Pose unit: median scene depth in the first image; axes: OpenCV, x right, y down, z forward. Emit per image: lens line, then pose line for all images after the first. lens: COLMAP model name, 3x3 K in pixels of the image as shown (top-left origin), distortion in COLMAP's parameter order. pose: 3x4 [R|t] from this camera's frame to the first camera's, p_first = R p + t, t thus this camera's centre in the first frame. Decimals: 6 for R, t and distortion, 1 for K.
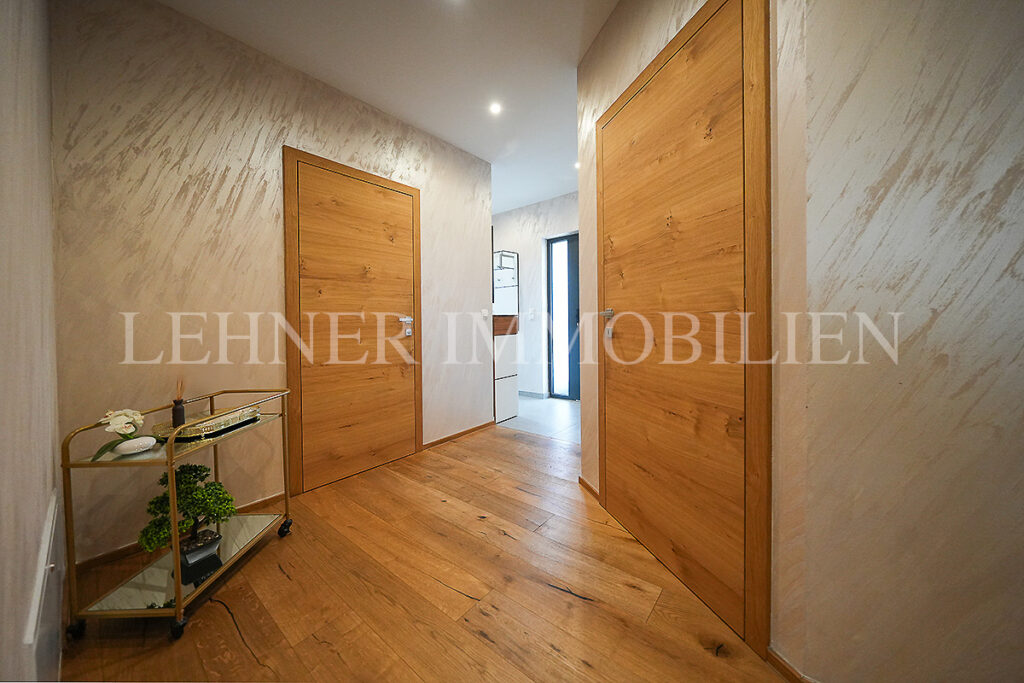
lens RADIAL K [[358.8, 0, 491.8], [0, 358.8, 334.4], [0, 0, 1]] dist [0.001377, 0.000078]
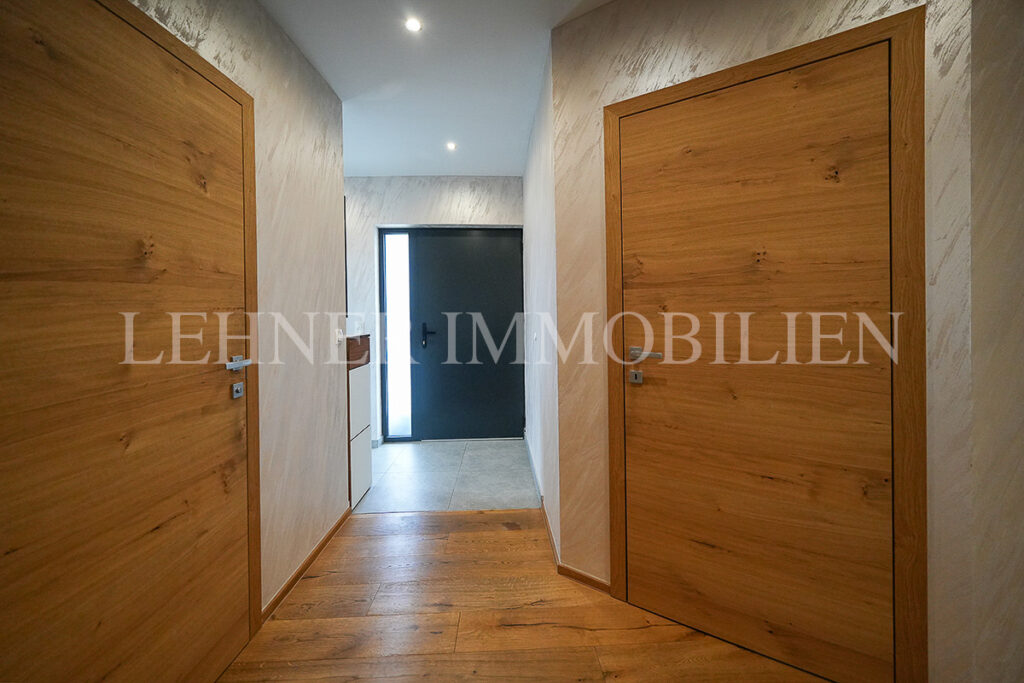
lens RADIAL K [[390.8, 0, 548.0], [0, 390.8, 327.8], [0, 0, 1]] dist [-0.032692, -0.000050]
pose [[0.723294, 0.006197, 0.690512, -0.292025], [0.015244, 0.999573, -0.024938, -0.070365], [-0.690372, 0.028563, 0.722891, 0.379024]]
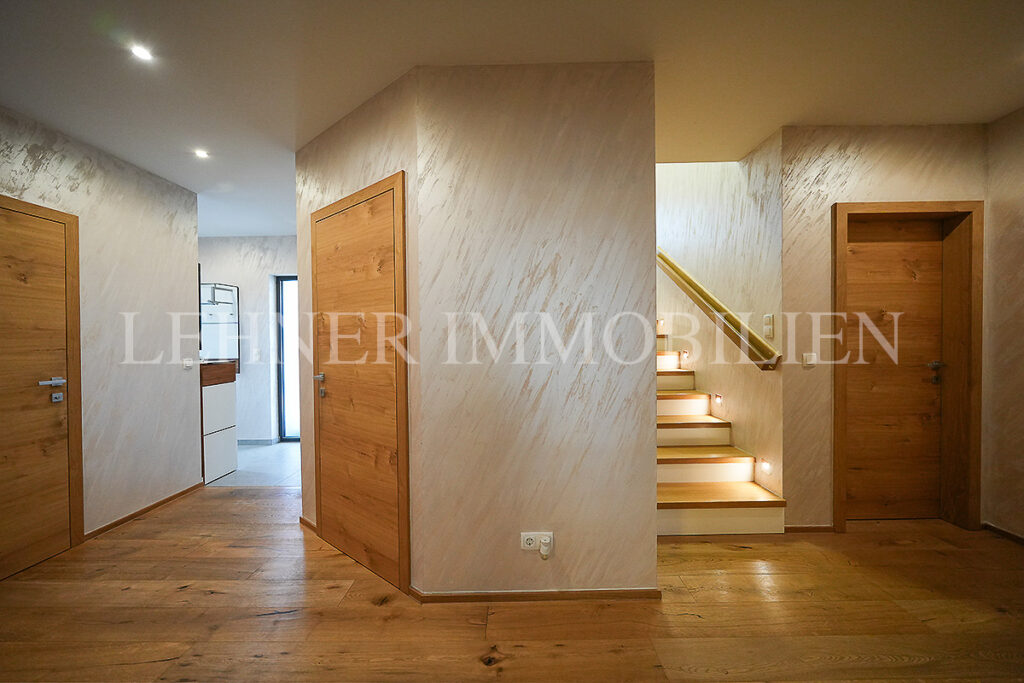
lens RADIAL K [[358.1, 0, 512.9], [0, 358.1, 354.4], [0, 0, 1]] dist [-0.007375, 0.000423]
pose [[0.755694, -0.003719, 0.654914, 0.015503], [0.012012, 0.999894, -0.008182, -0.084439], [-0.654814, 0.014050, 0.755659, -0.252360]]
